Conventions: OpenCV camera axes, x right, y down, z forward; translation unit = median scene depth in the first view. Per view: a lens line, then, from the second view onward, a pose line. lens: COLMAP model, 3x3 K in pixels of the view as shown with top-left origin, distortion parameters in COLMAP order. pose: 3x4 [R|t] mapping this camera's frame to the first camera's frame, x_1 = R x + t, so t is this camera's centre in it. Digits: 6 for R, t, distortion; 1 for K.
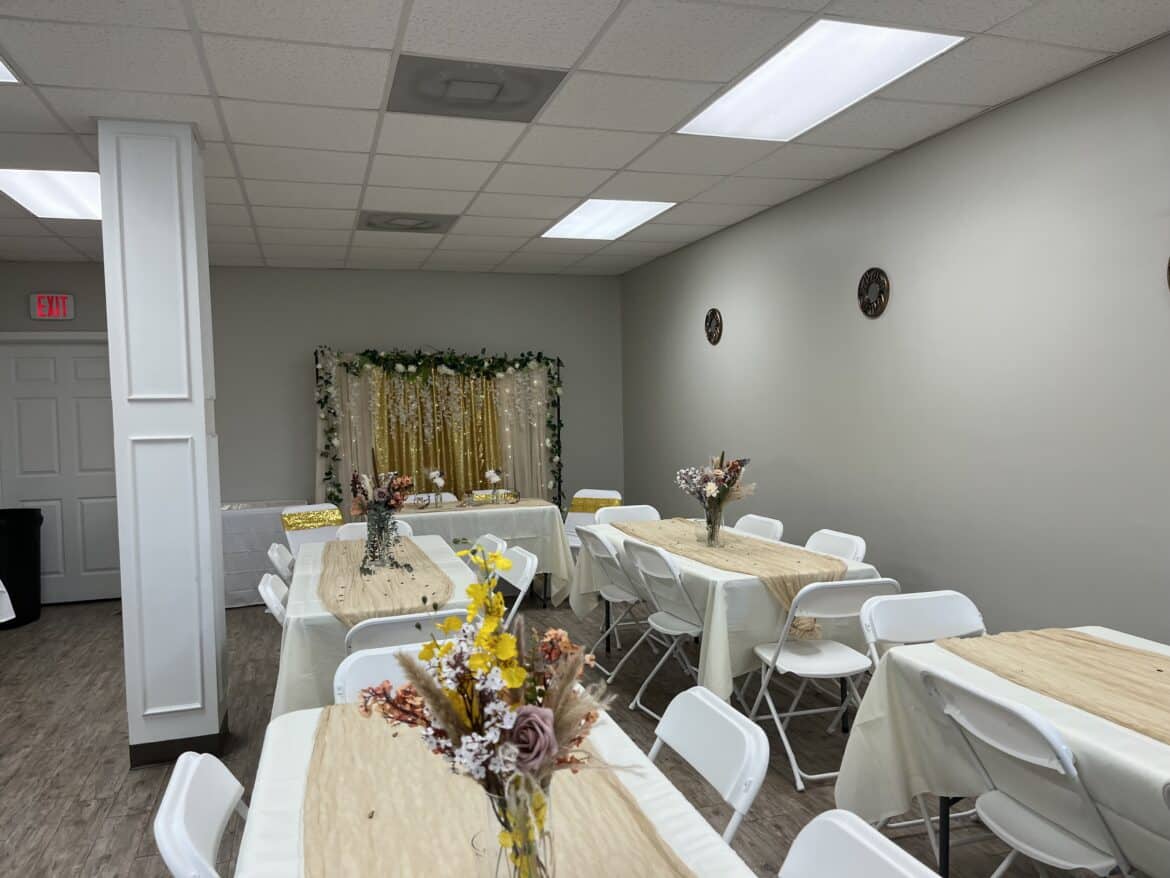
lens RADIAL K [[886.2, 0, 615.9], [0, 886.2, 450.5], [0, 0, 1]] dist [0.032766, -0.045543]
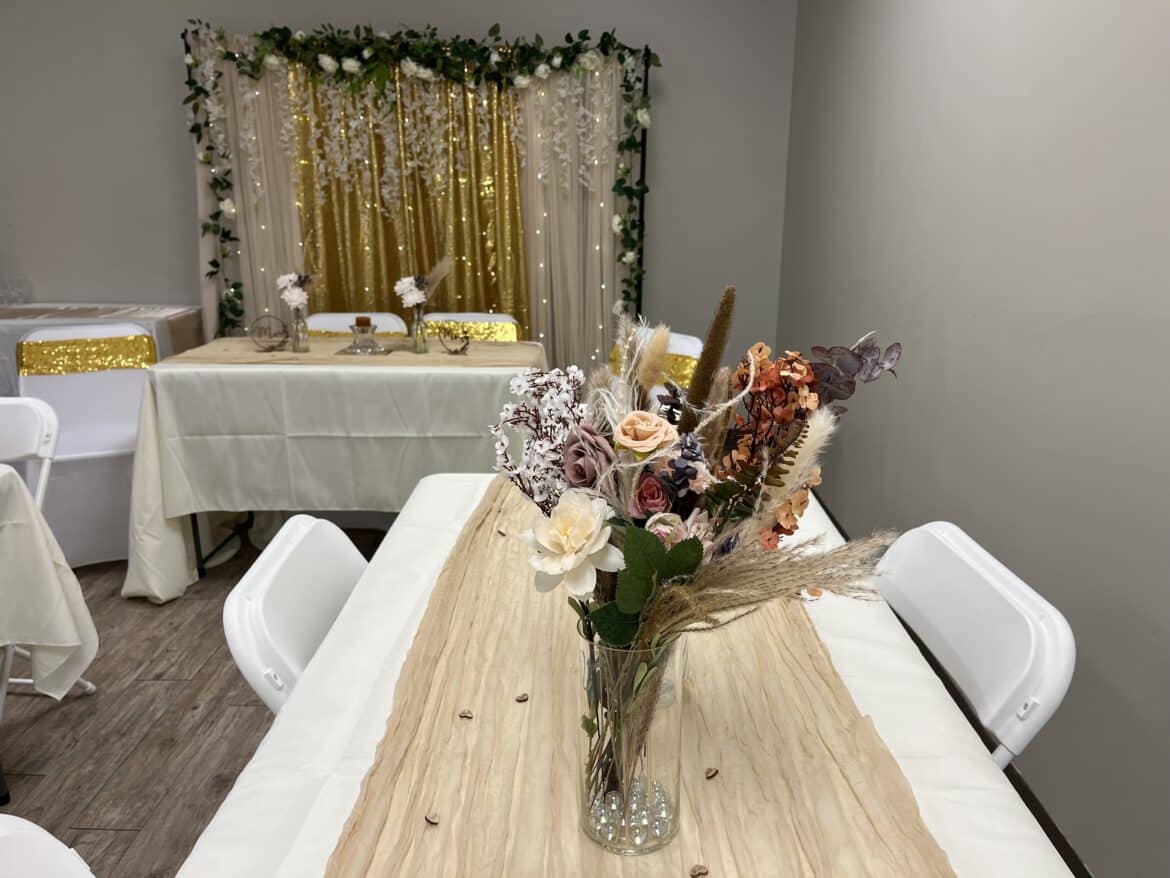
lens RADIAL K [[886.2, 0, 593.4], [0, 886.2, 436.1], [0, 0, 1]] dist [0.032766, -0.045543]
pose [[0.944479, 0.112063, -0.308872, 0.086689], [-0.040967, 0.972869, 0.227700, -0.005680], [0.326009, -0.202404, 0.923445, 0.509743]]
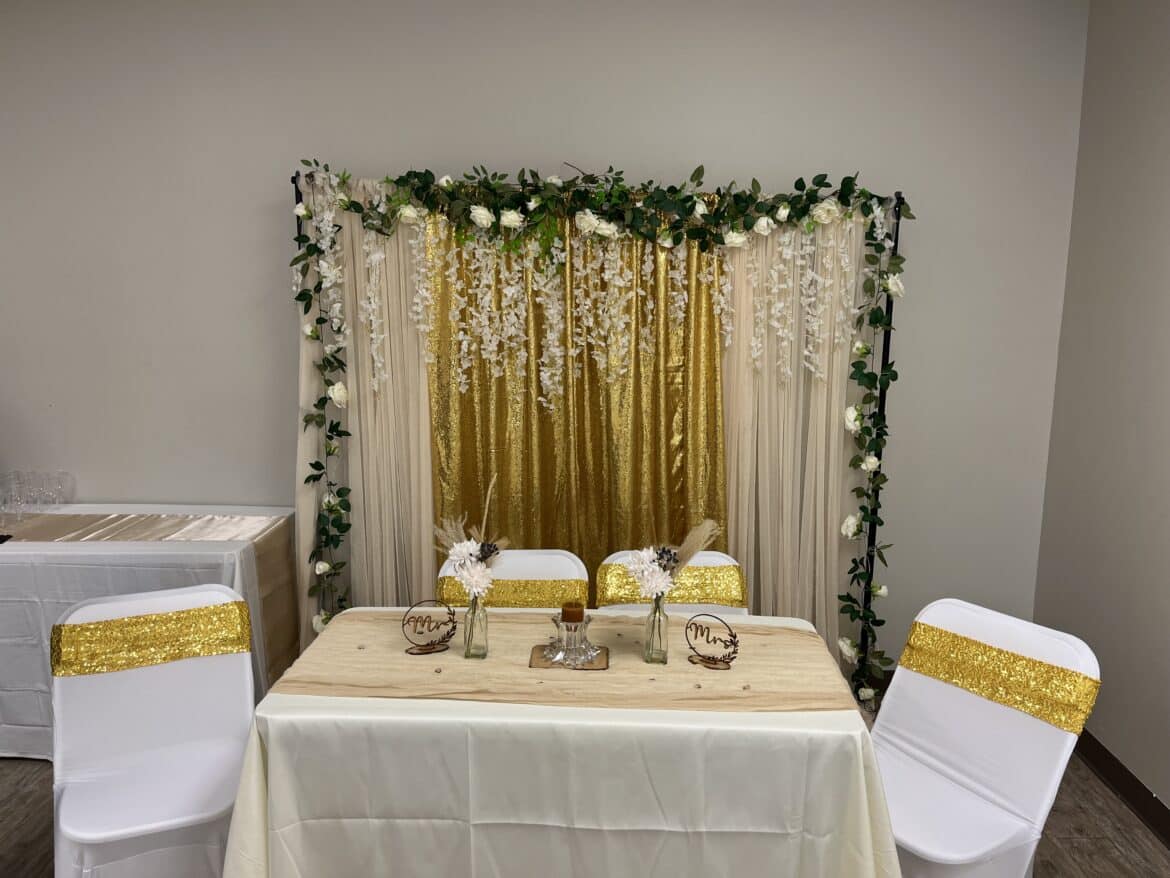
lens RADIAL K [[886.2, 0, 591.2], [0, 886.2, 437.5], [0, 0, 1]] dist [0.032766, -0.045543]
pose [[0.934700, 0.086733, -0.344692, -0.049802], [-0.045553, 0.991005, 0.125837, -0.045728], [0.352506, -0.101918, 0.930243, 0.618162]]
